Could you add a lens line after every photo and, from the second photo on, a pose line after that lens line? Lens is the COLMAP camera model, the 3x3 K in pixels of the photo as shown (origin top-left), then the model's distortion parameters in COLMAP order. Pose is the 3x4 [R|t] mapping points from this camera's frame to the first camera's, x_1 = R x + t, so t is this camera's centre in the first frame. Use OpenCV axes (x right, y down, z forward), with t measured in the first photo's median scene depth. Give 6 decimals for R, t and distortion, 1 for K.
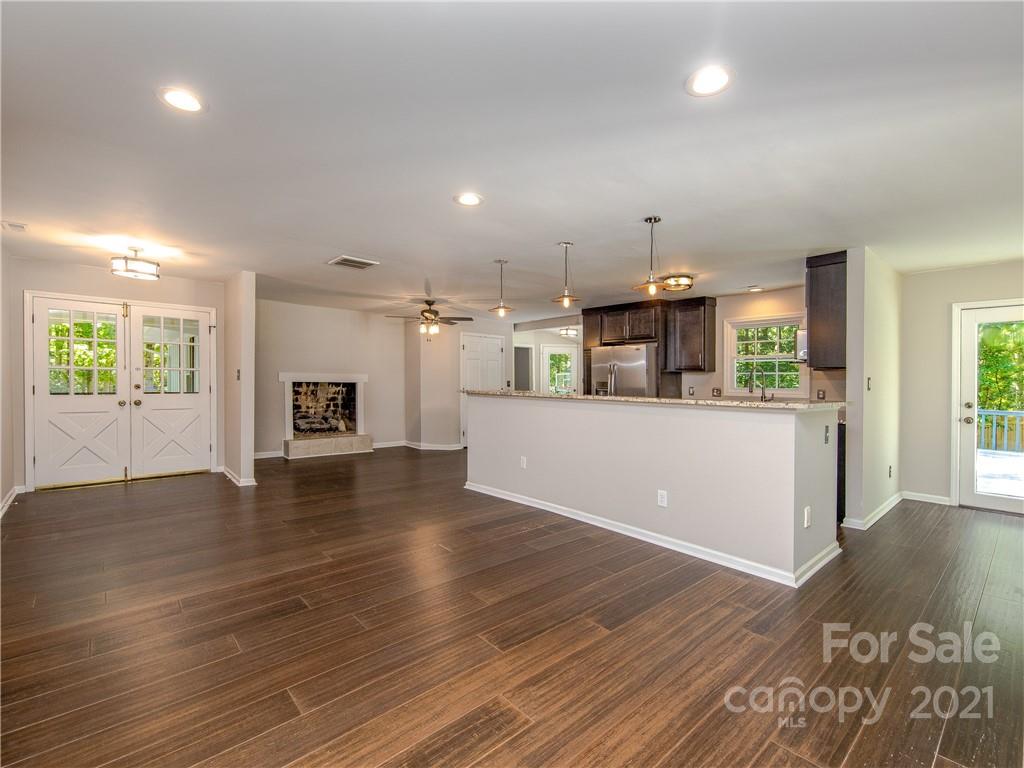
lens RADIAL K [[450.0, 0, 512.0], [0, 450.0, 388.7], [0, 0, 1]] dist [-0.002051, -0.001084]
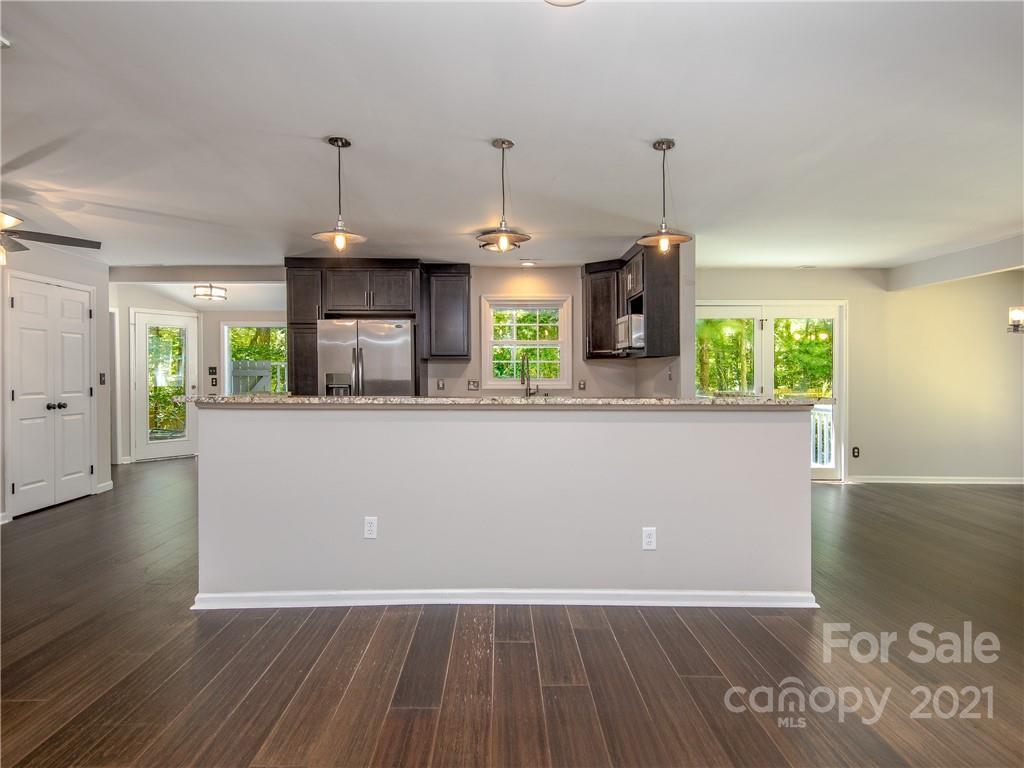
lens RADIAL K [[556.5, 0, 499.8], [0, 556.5, 370.6], [0, 0, 1]] dist [-0.004349, 0.000606]
pose [[0.670539, -0.007808, 0.741833, -0.220480], [0.018383, 0.999812, -0.006092, -0.010191], [-0.741646, 0.017722, 0.670557, 0.268195]]
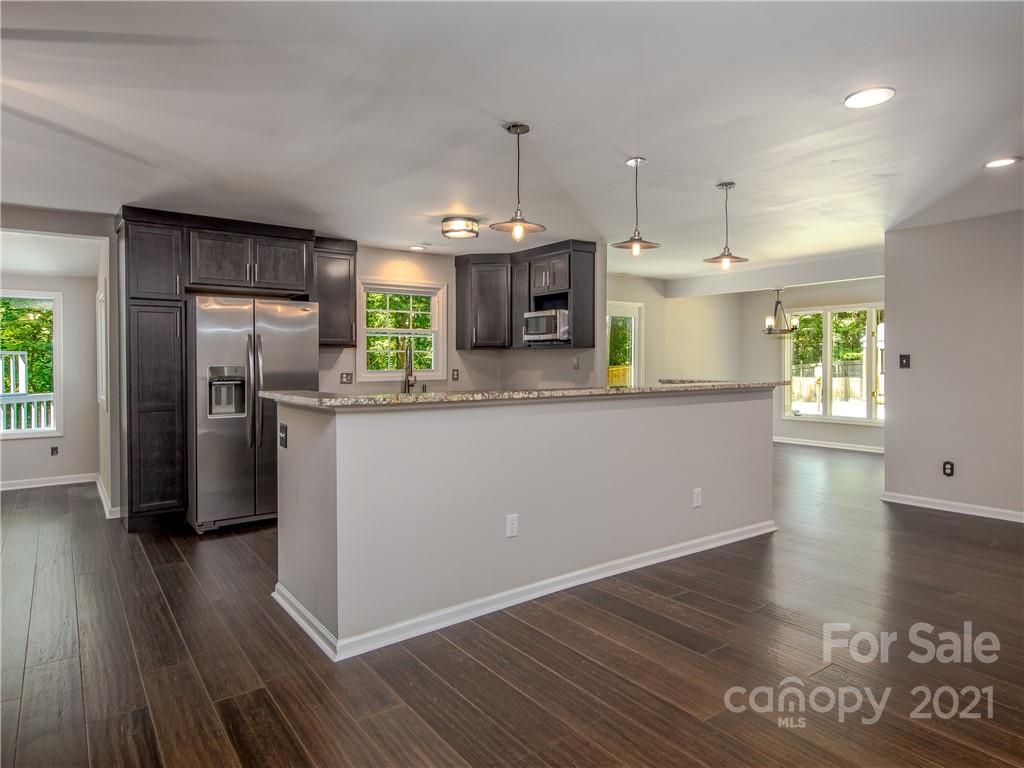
lens RADIAL K [[619.6, 0, 487.8], [0, 619.6, 365.6], [0, 0, 1]] dist [-0.000114, 0.002673]
pose [[0.119344, -0.020791, 0.992635, -0.420995], [0.020462, 0.999620, 0.018478, -0.021843], [-0.992642, 0.018106, 0.119724, 0.575388]]
